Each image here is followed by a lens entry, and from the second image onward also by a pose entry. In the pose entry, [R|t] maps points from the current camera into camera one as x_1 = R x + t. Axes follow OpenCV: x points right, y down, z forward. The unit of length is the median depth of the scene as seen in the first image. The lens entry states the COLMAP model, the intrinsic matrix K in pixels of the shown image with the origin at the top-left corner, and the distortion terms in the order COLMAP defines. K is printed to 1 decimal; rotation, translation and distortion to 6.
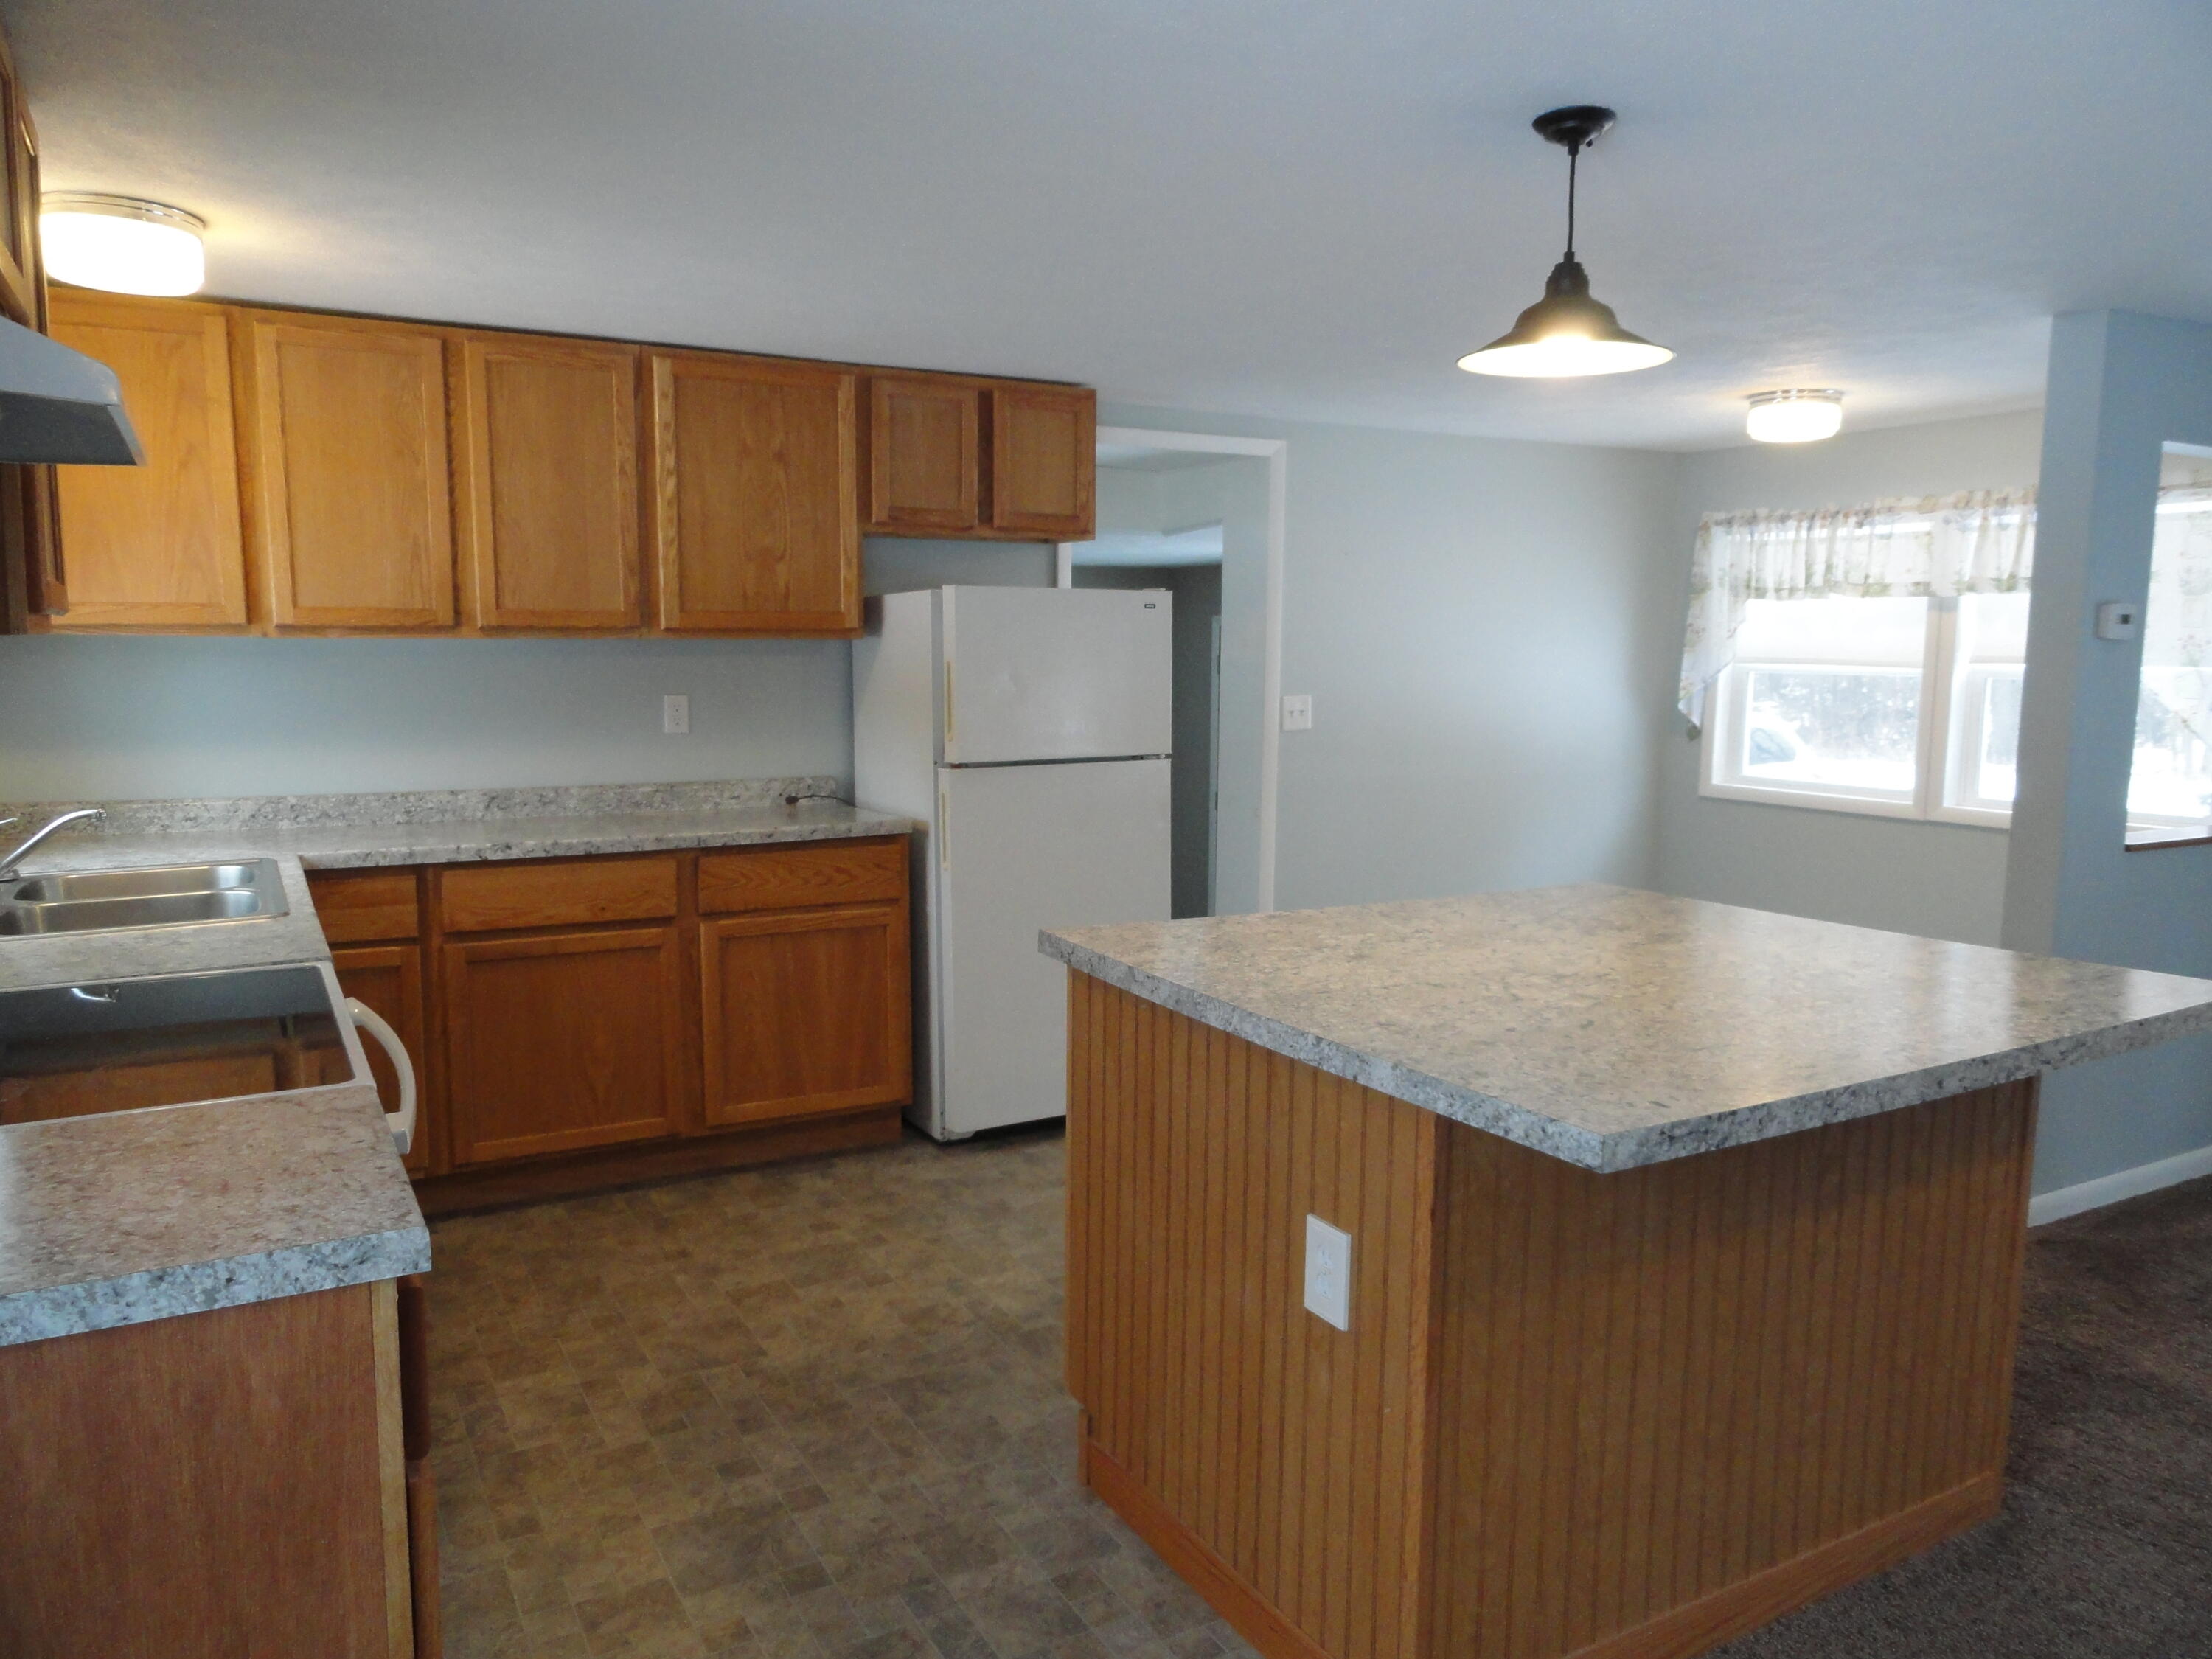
lens RADIAL K [[1535.2, 0, 1175.1], [0, 1535.2, 797.9], [0, 0, 1]] dist [0.000695, 0.000791]
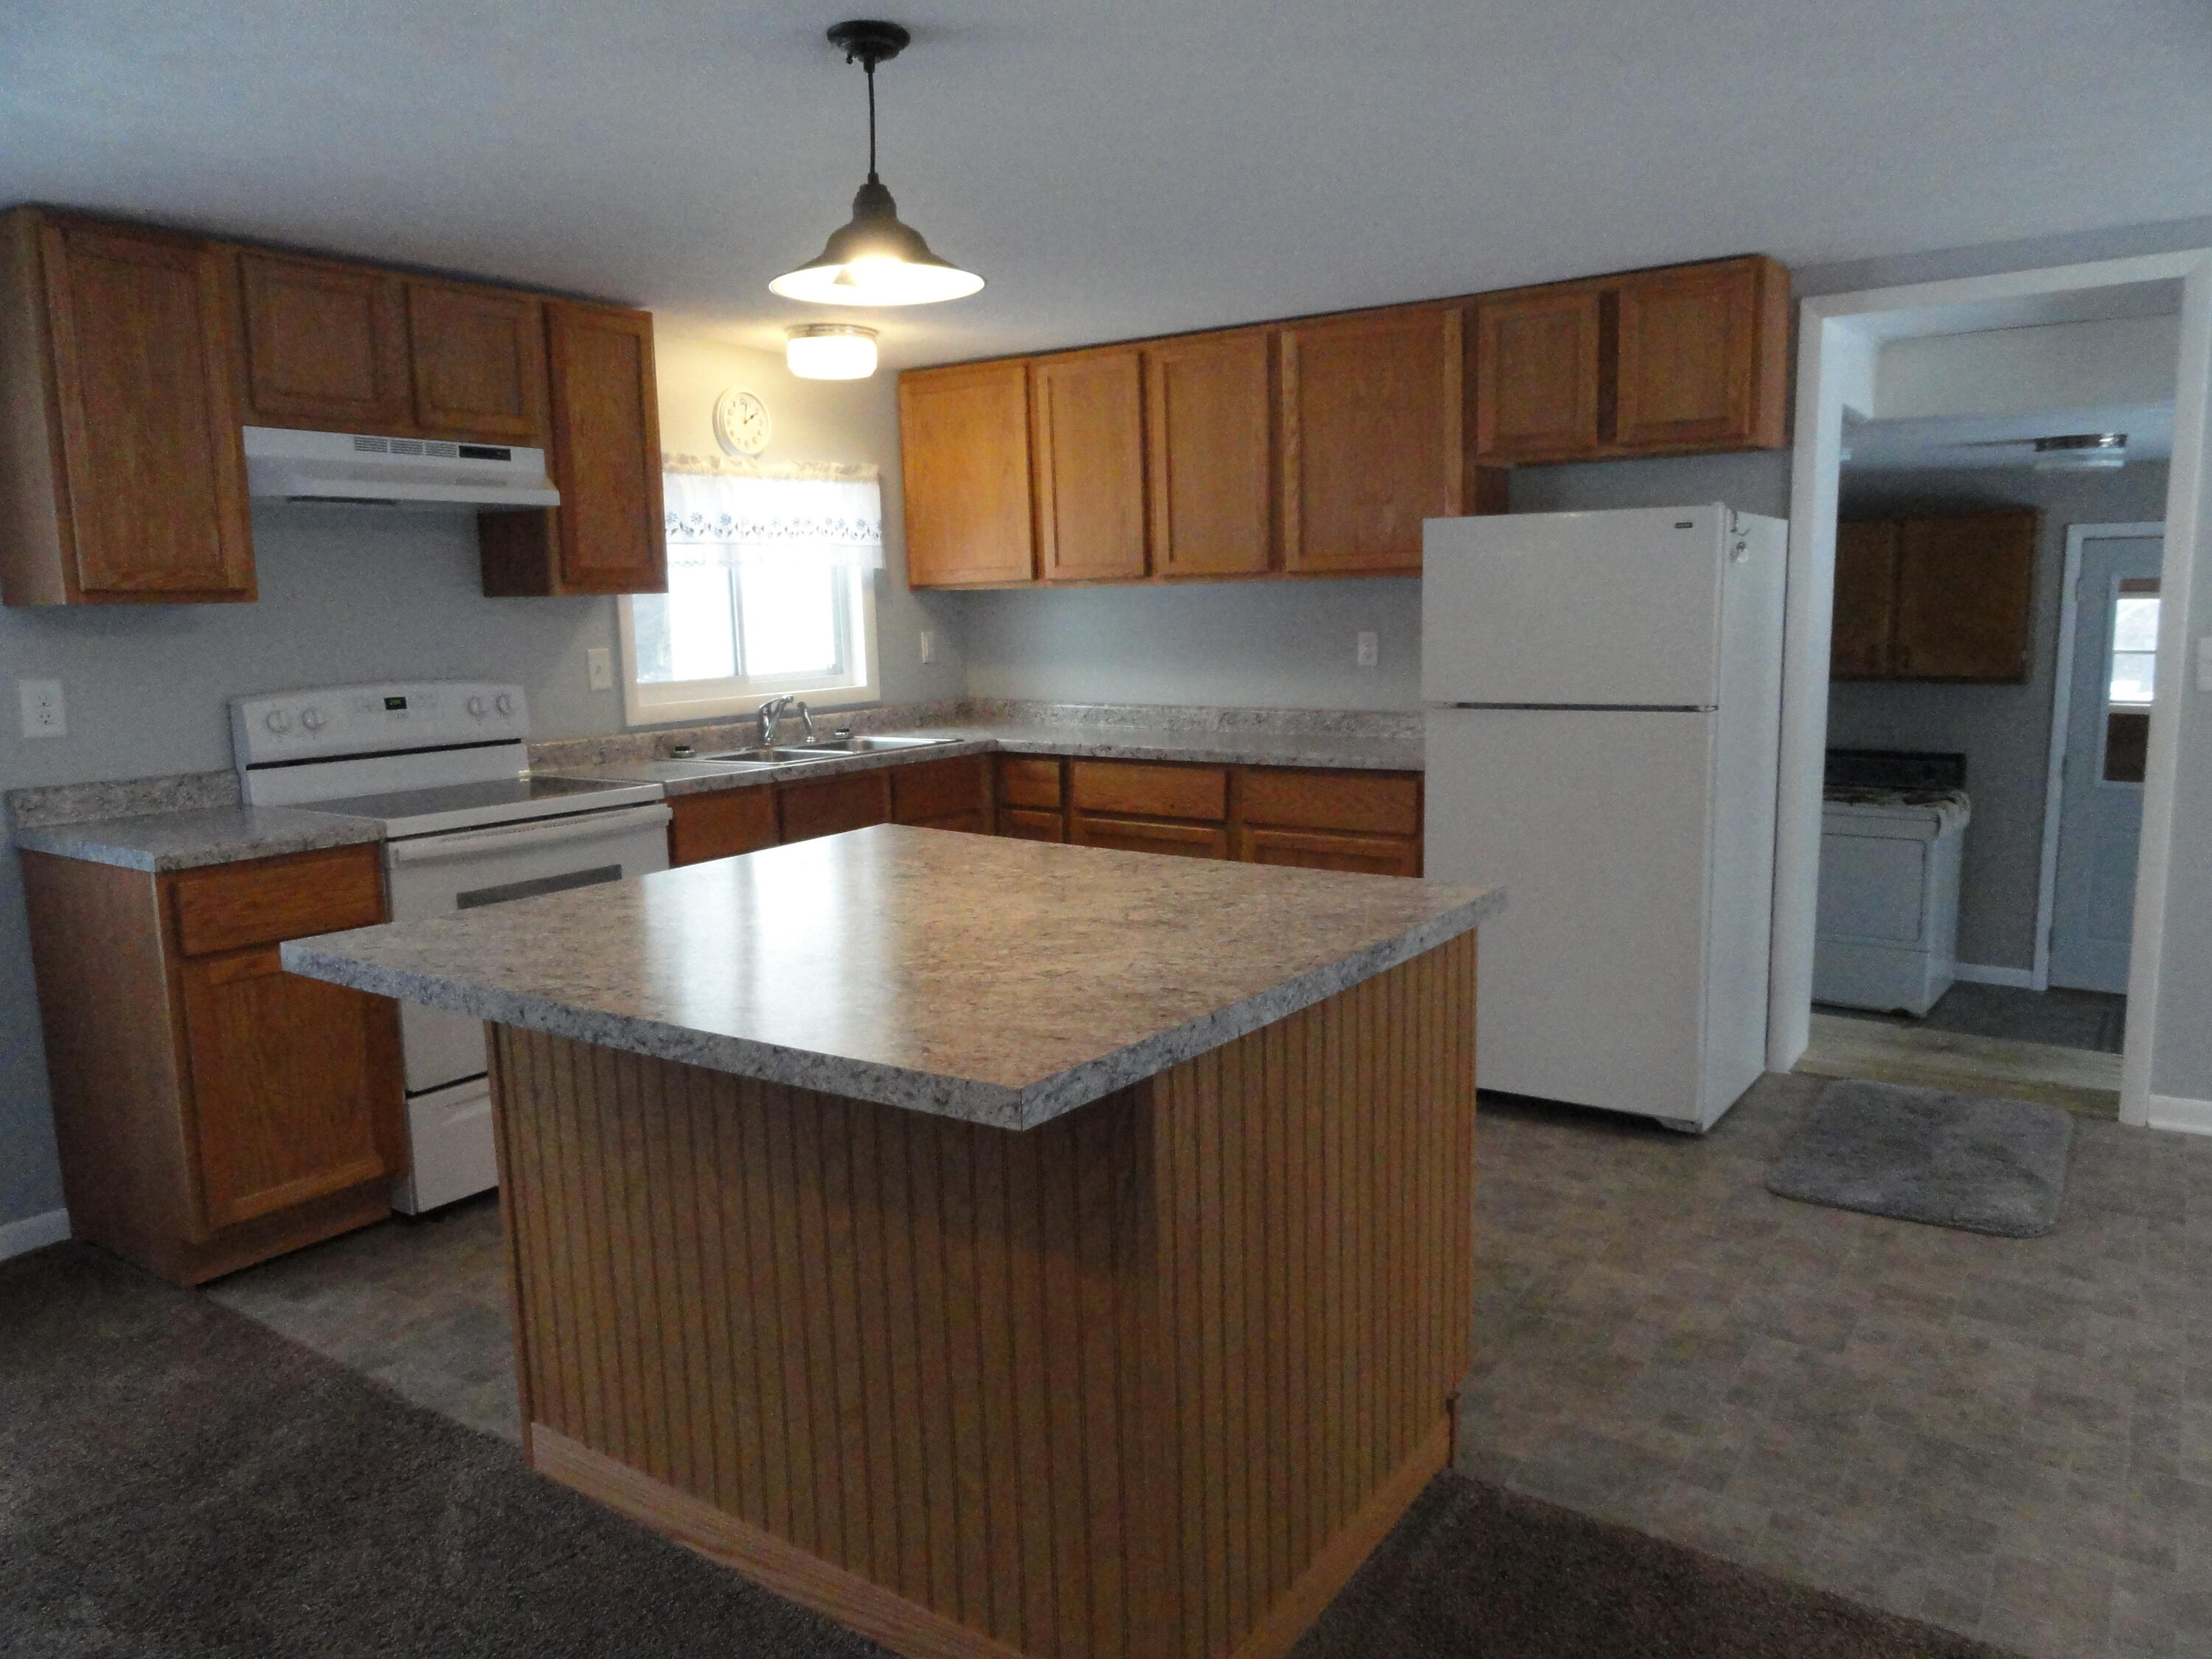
lens RADIAL K [[1535.2, 0, 1105.1], [0, 1535.2, 824.3], [0, 0, 1]] dist [0.000695, 0.000791]
pose [[0.421430, 0.118763, -0.899051, 0.539394], [-0.064702, 0.992799, 0.100818, -0.025274], [0.904550, 0.015683, 0.426080, 0.325457]]
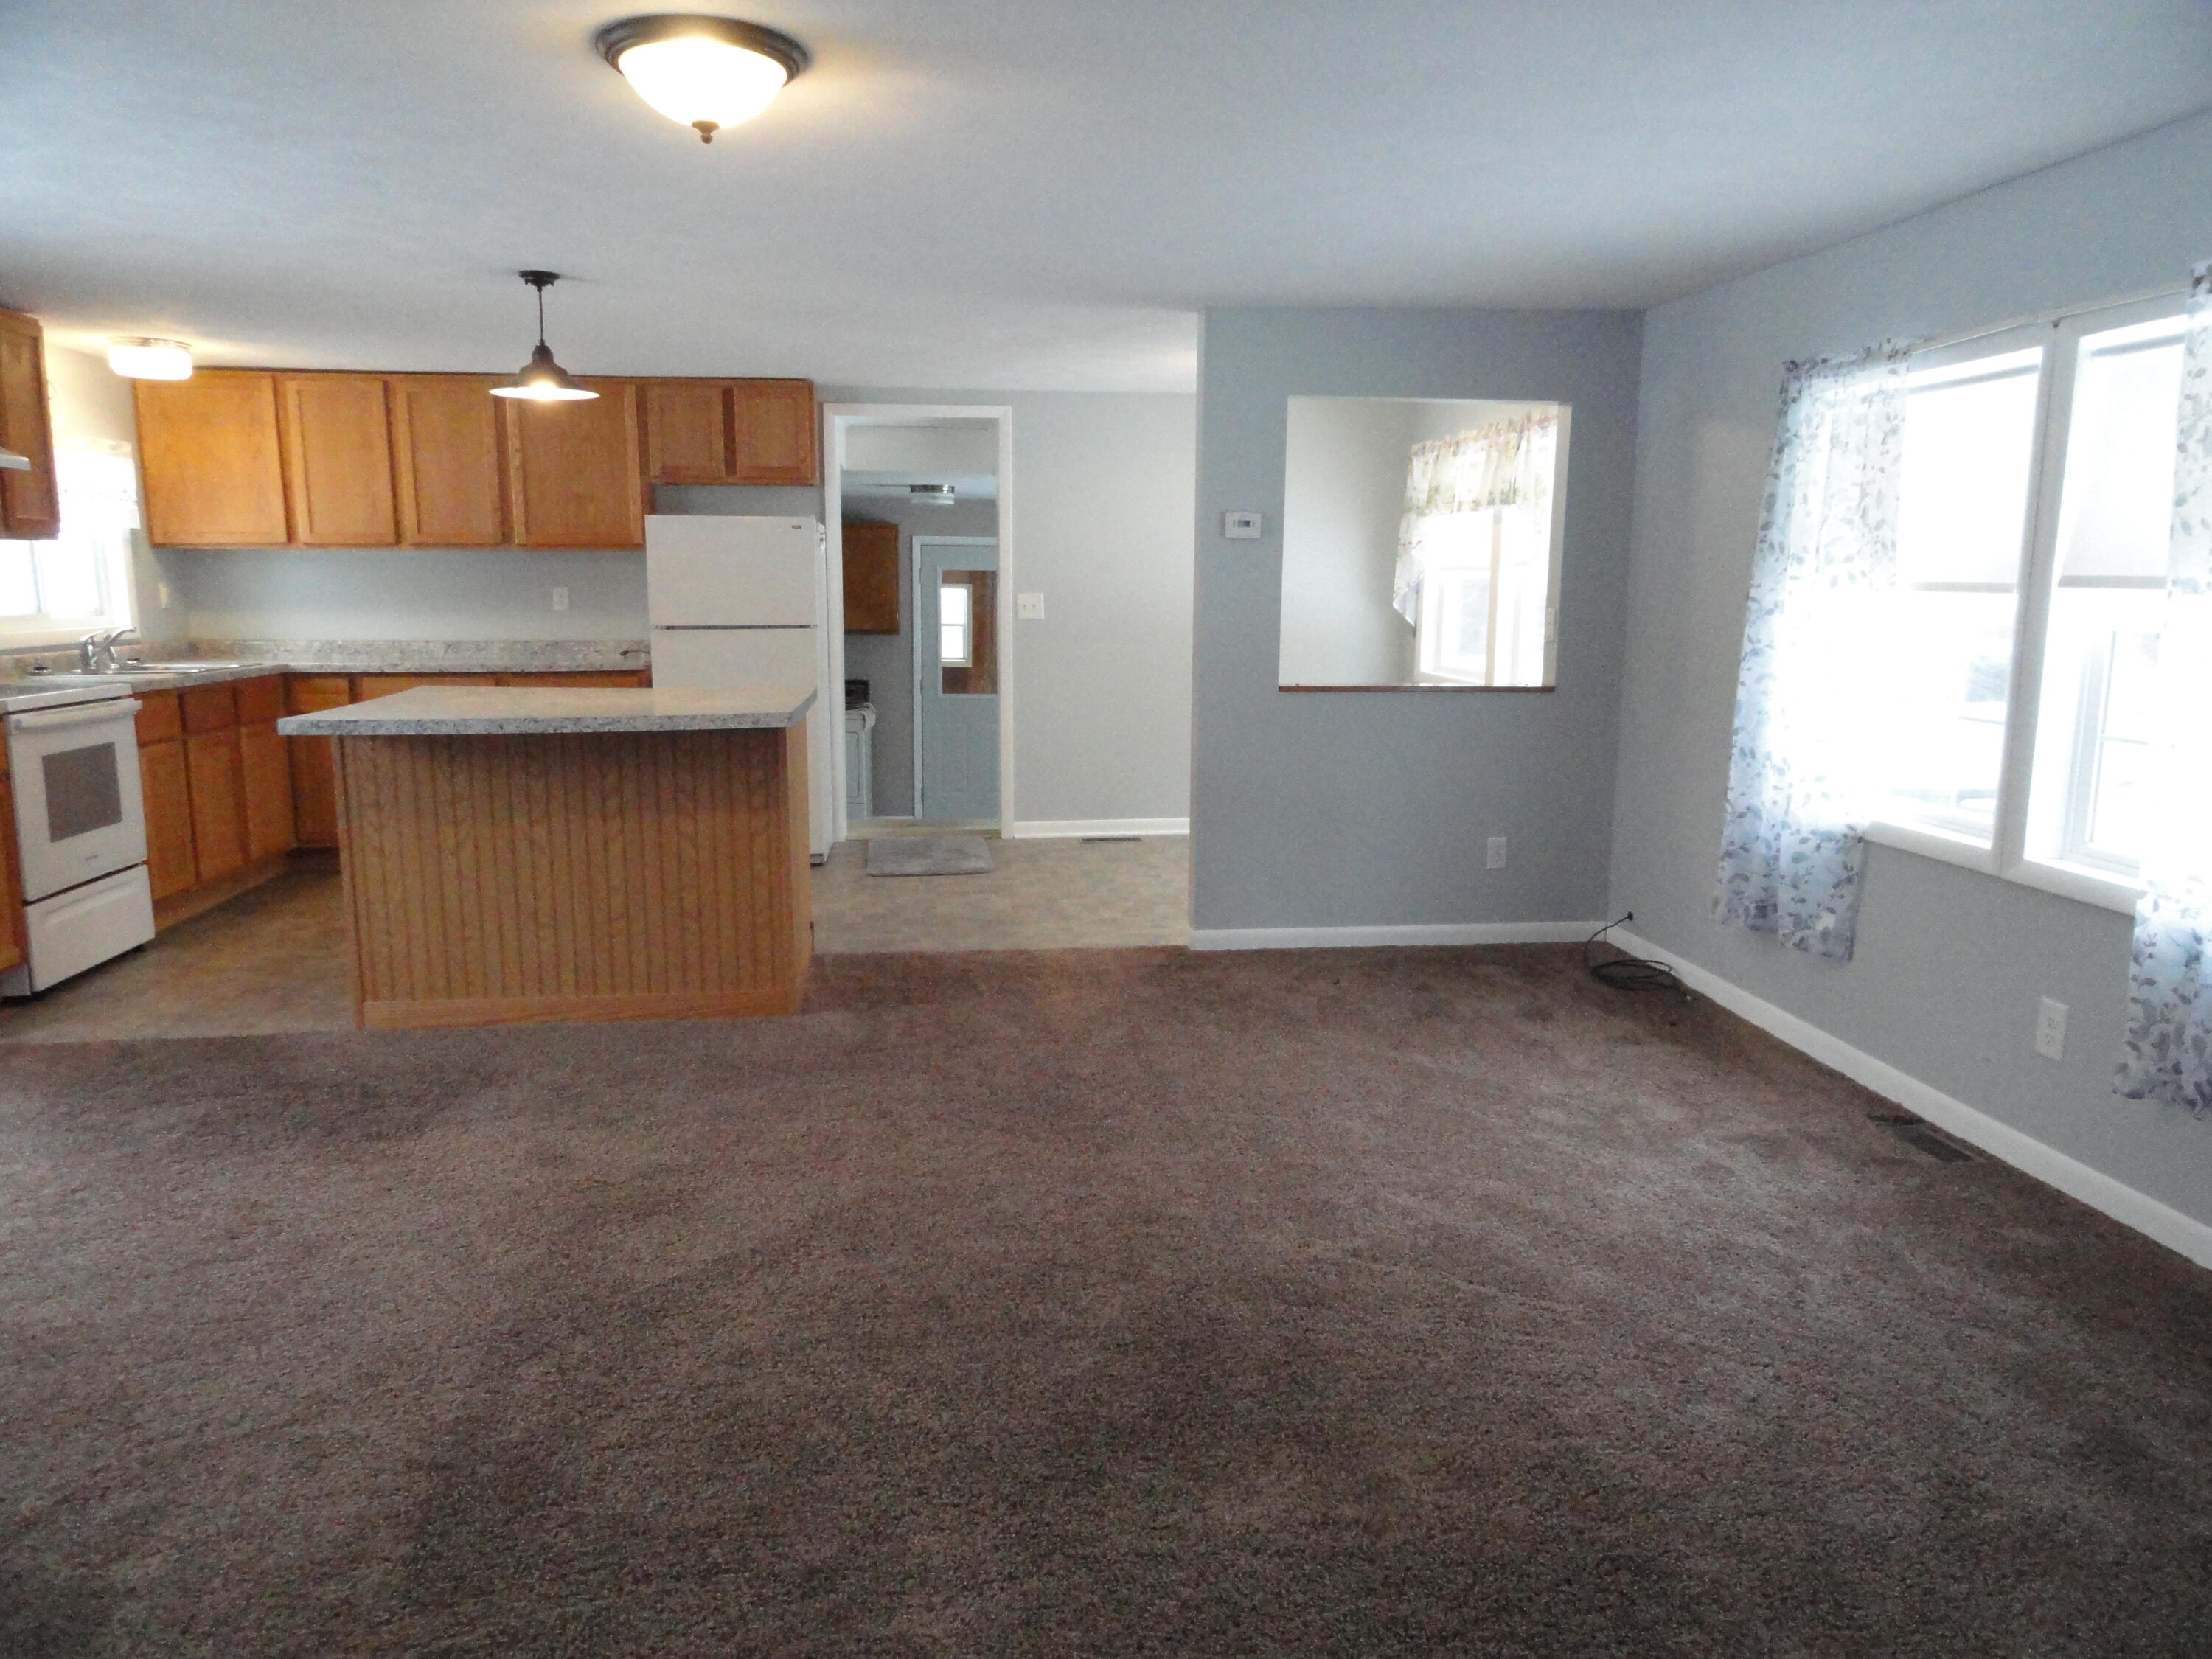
lens RADIAL K [[1535.2, 0, 1117.1], [0, 1535.2, 798.2], [0, 0, 1]] dist [0.000695, 0.000791]
pose [[0.925677, 0.049823, -0.375020, 0.756334], [-0.034201, 0.998252, 0.048203, 0.052098], [0.376766, -0.031795, 0.925763, -0.260277]]
